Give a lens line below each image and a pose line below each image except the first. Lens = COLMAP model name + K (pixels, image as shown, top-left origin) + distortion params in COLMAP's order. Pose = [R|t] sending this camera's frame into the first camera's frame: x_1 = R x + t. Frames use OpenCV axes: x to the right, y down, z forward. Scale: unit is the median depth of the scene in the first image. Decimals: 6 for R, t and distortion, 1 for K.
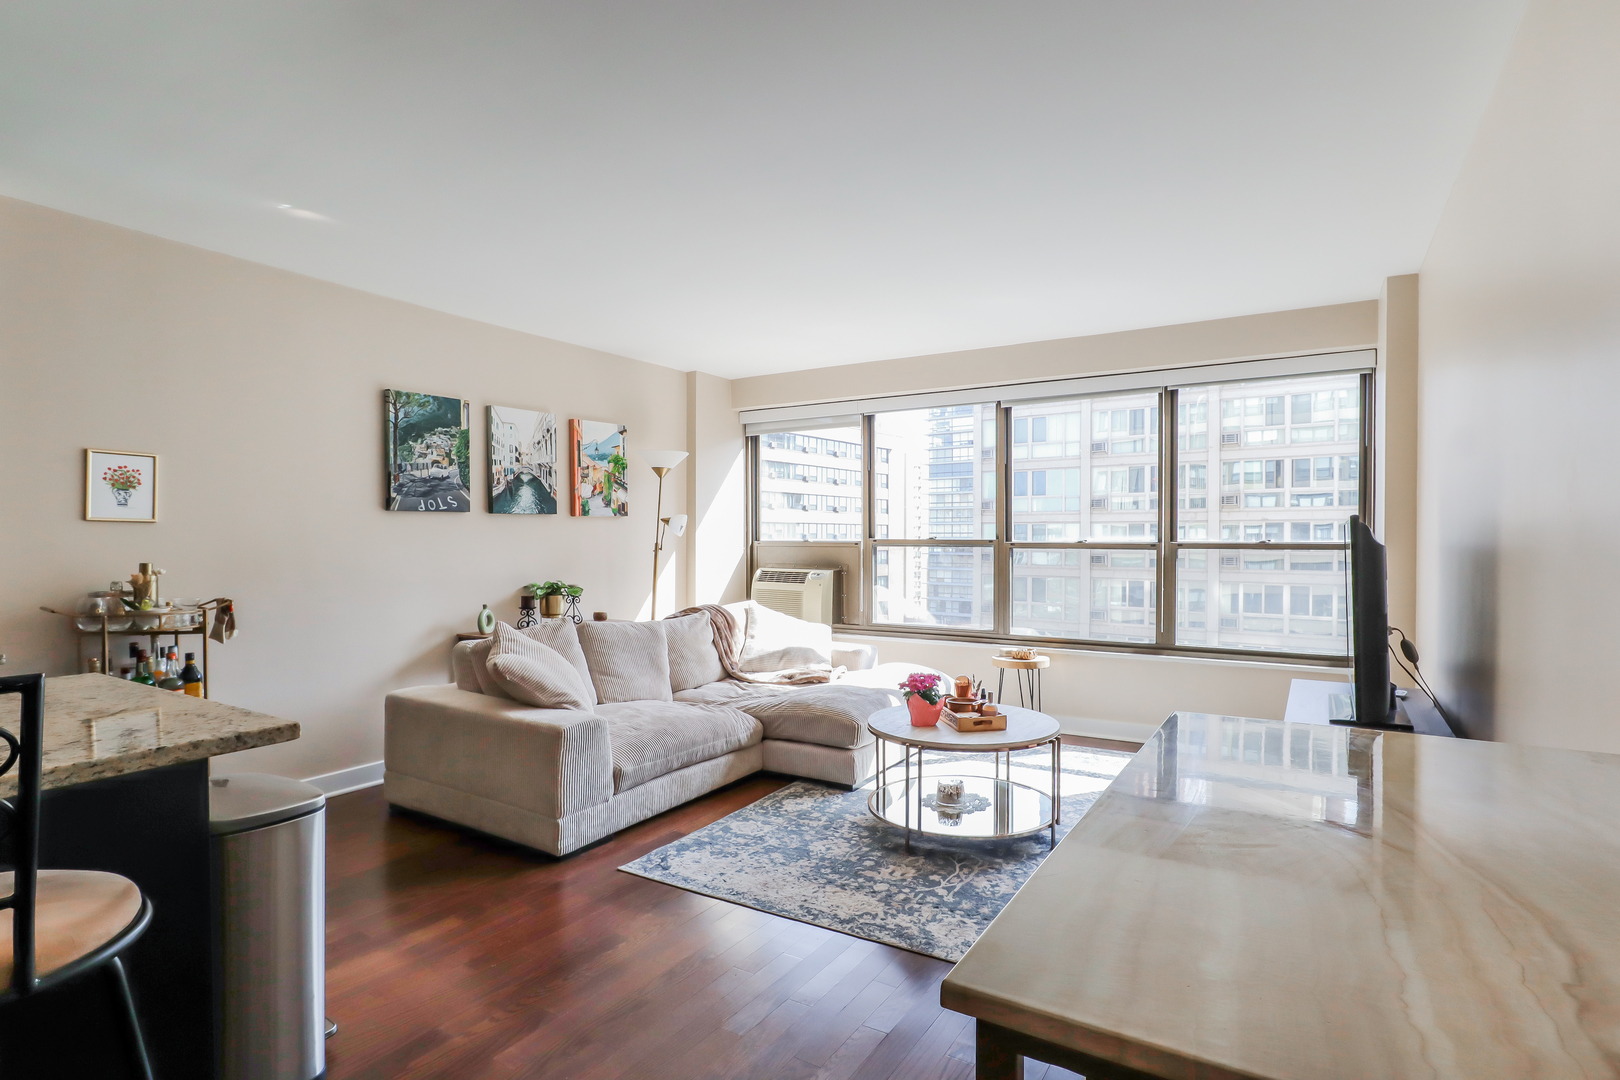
lens RADIAL K [[803.6, 0, 808.9], [0, 803.6, 546.4], [0, 0, 1]] dist [-0.014009, 0.000219]
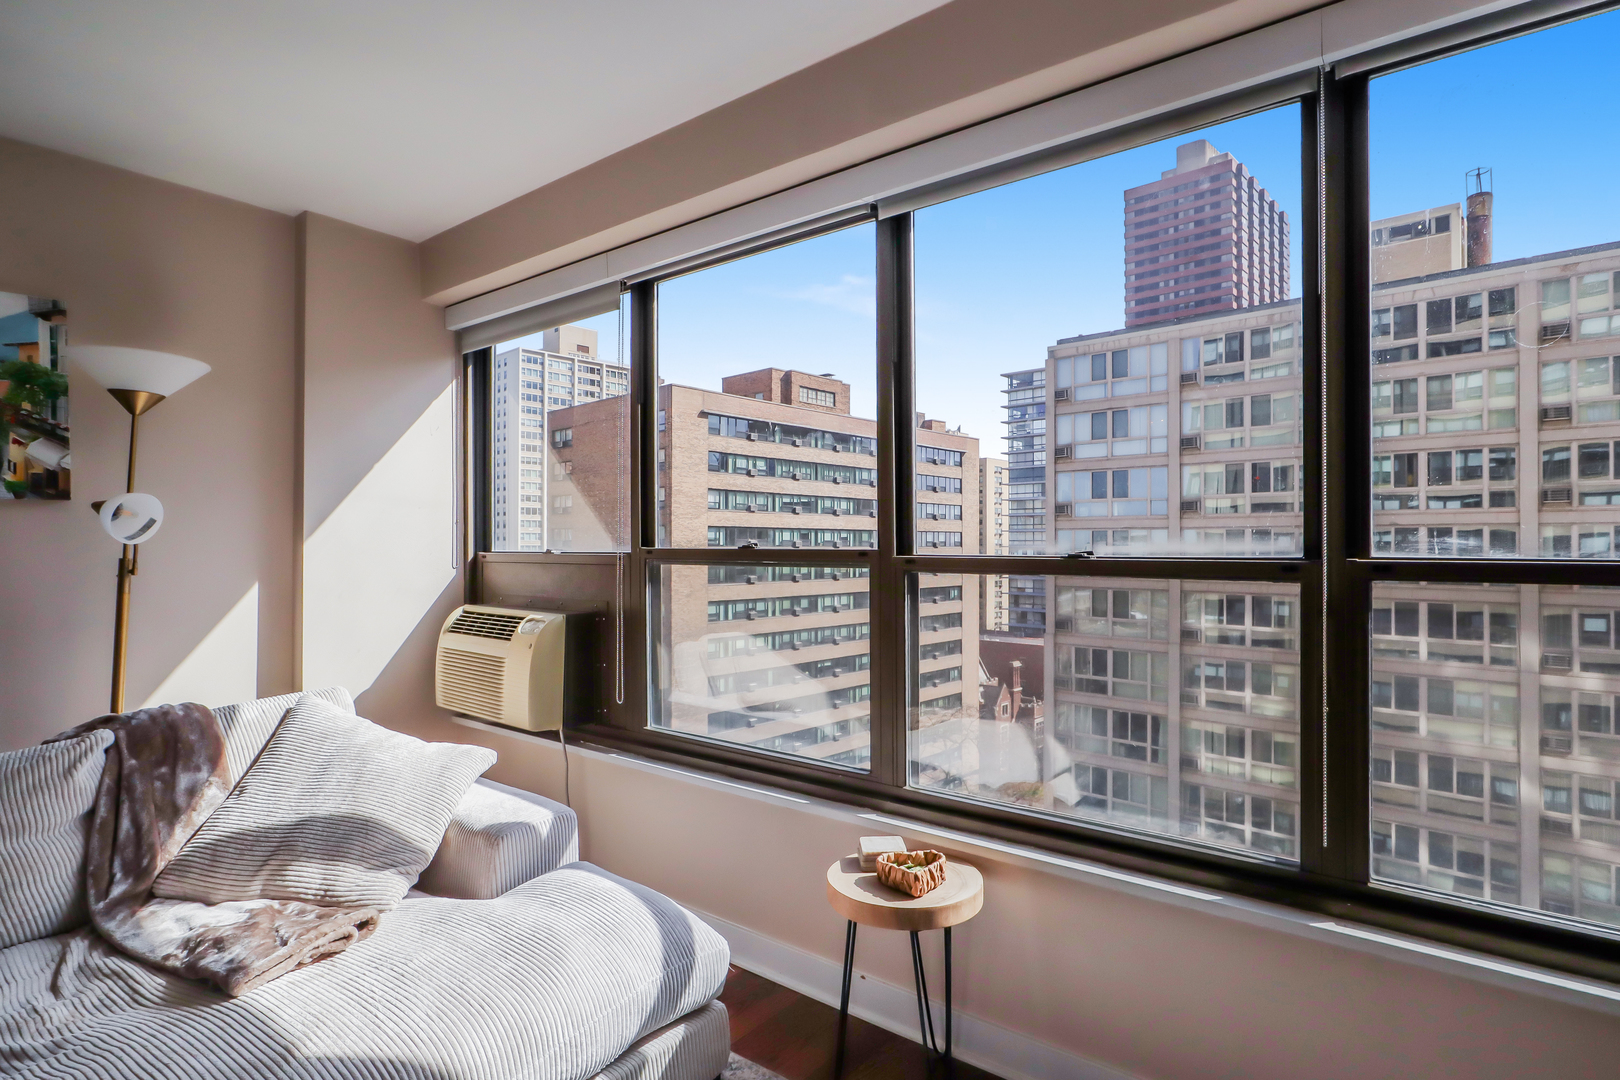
lens RADIAL K [[821.3, 0, 810.0], [0, 821.3, 540.0], [0, 0, 1]] dist [-0.005485, 0.000003]
pose [[0.995914, -0.002596, -0.090266, 0.273494], [0.000997, 0.999842, -0.017758, -0.007077], [0.090298, 0.017595, 0.995759, 0.669280]]
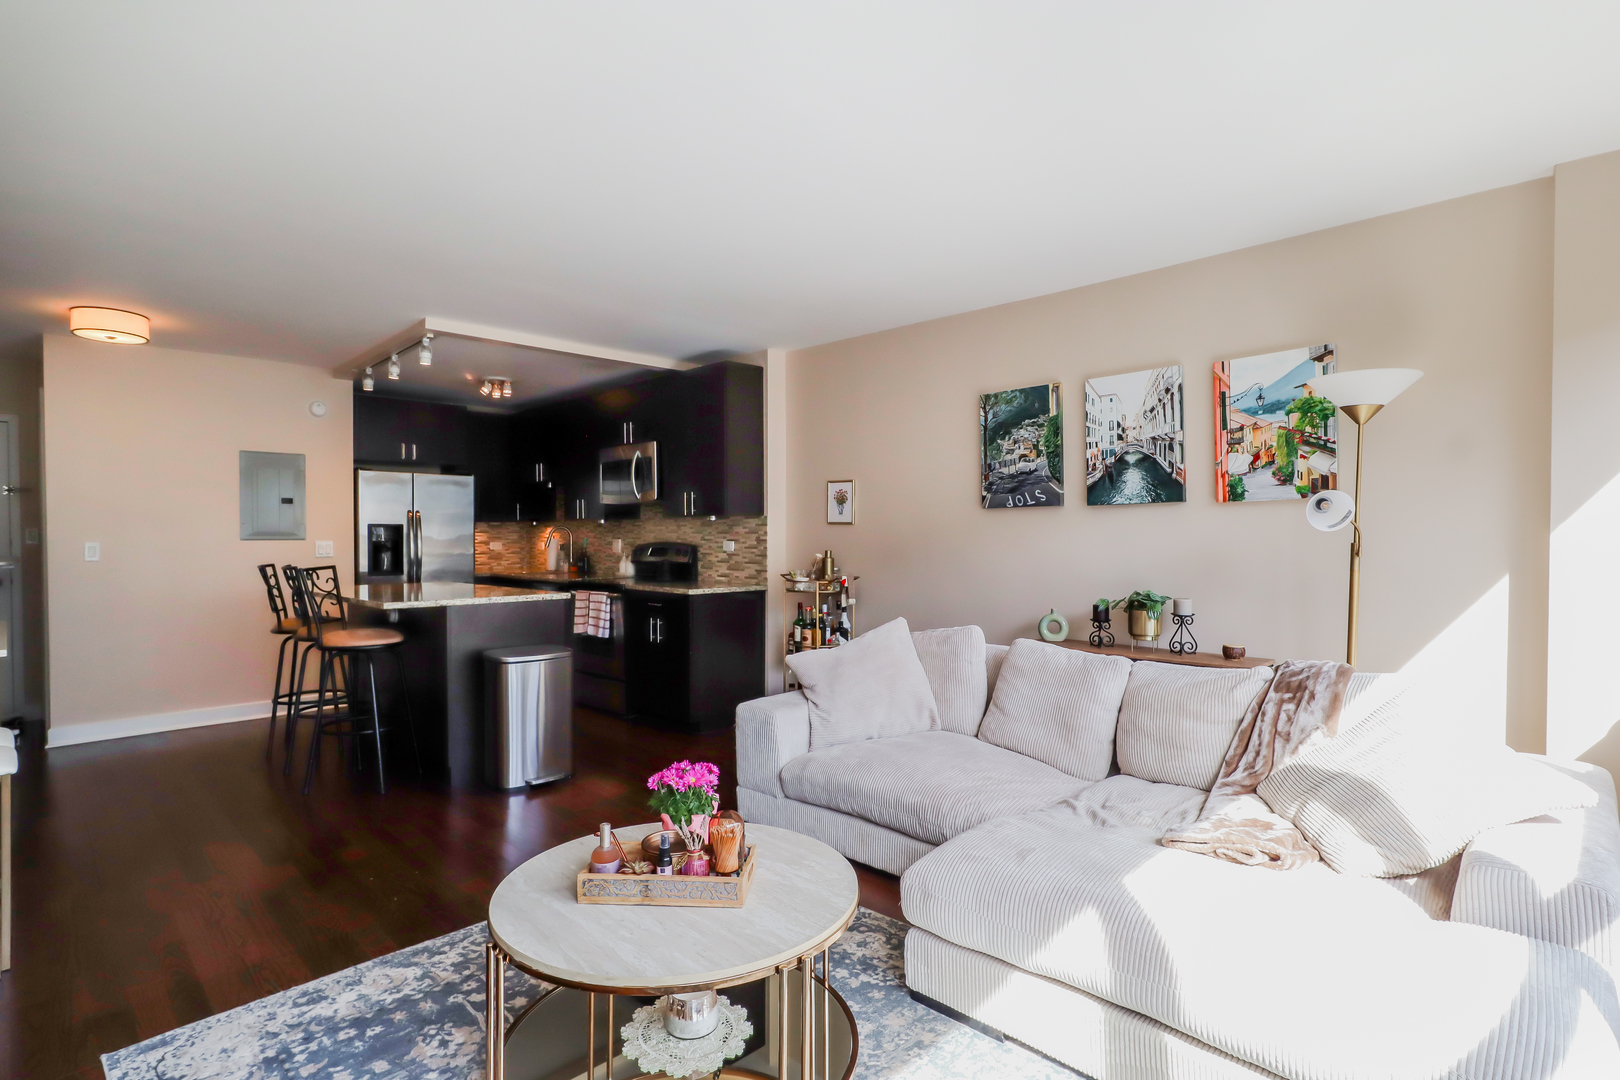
lens RADIAL K [[803.6, 0, 808.9], [0, 803.6, 546.4], [0, 0, 1]] dist [-0.014009, 0.000219]
pose [[-0.209933, 0.012016, -0.977642, 0.495804], [-0.011429, 0.999826, 0.014743, -0.006482], [0.977649, 0.014268, -0.209759, 0.866923]]
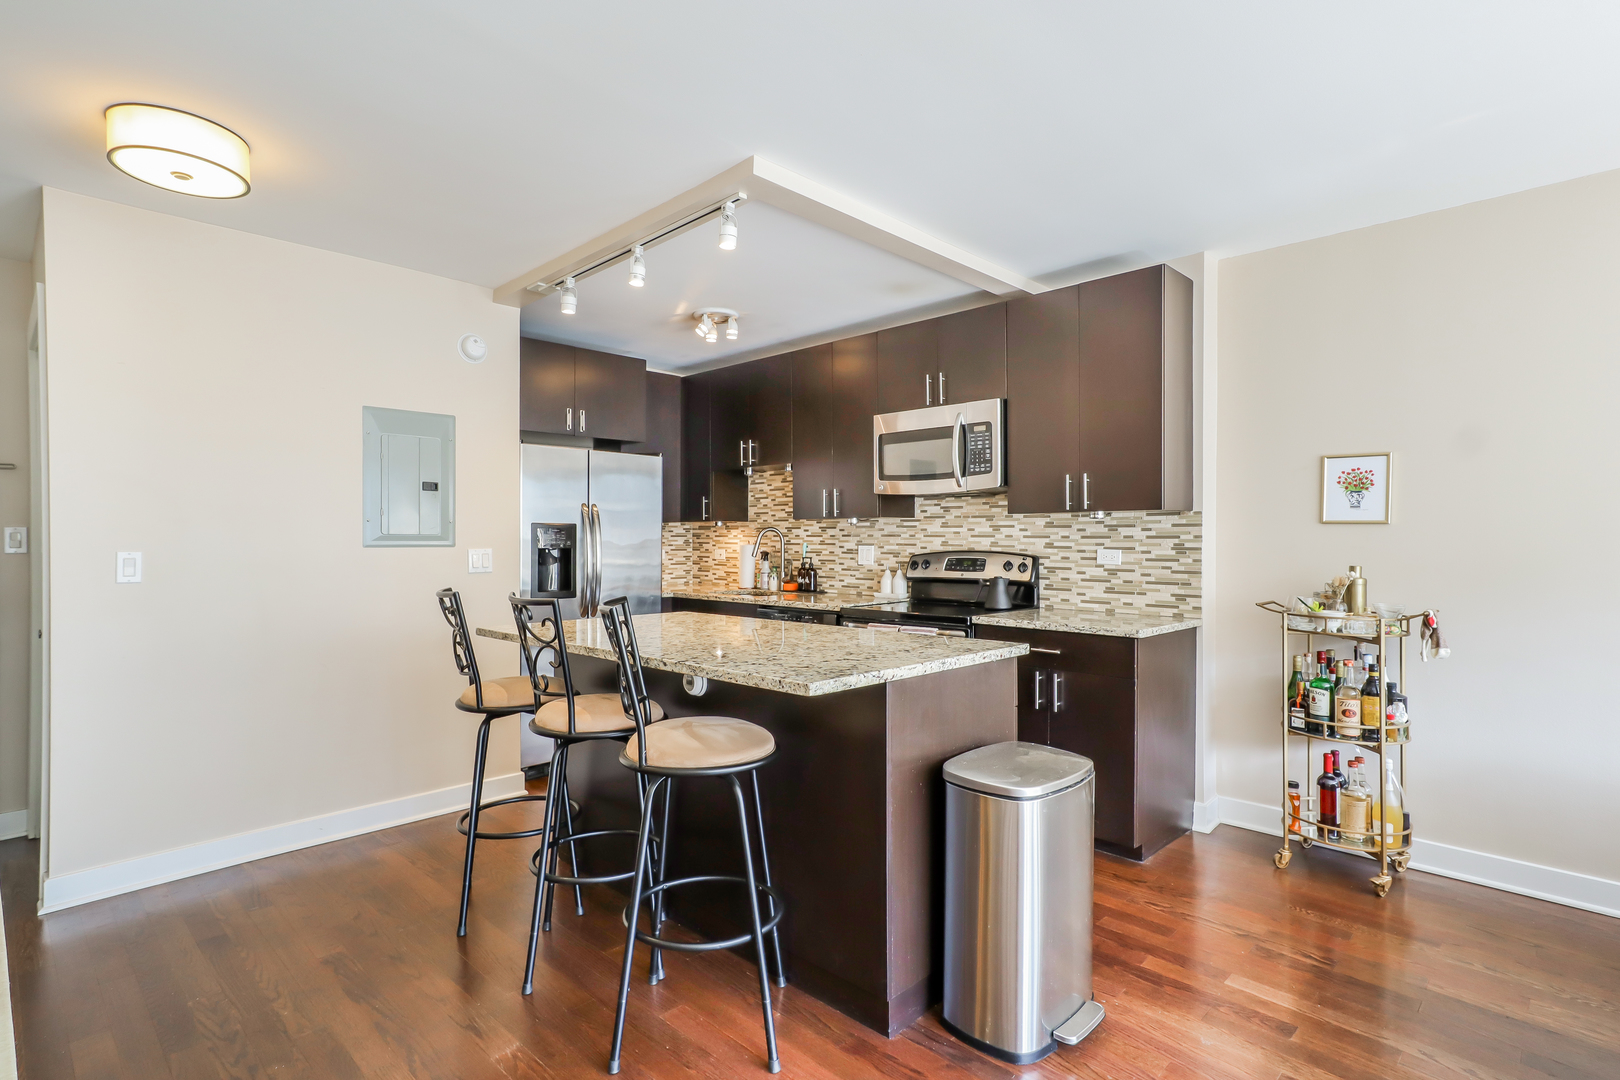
lens RADIAL K [[791.1, 0, 810.0], [0, 791.1, 540.0], [0, 0, 1]] dist [0.000238, 0.000412]
pose [[-0.187985, -0.002588, -0.982169, 0.166739], [-0.013579, 0.999908, -0.000036, -0.000822], [0.982078, 0.013330, -0.188003, 0.348106]]
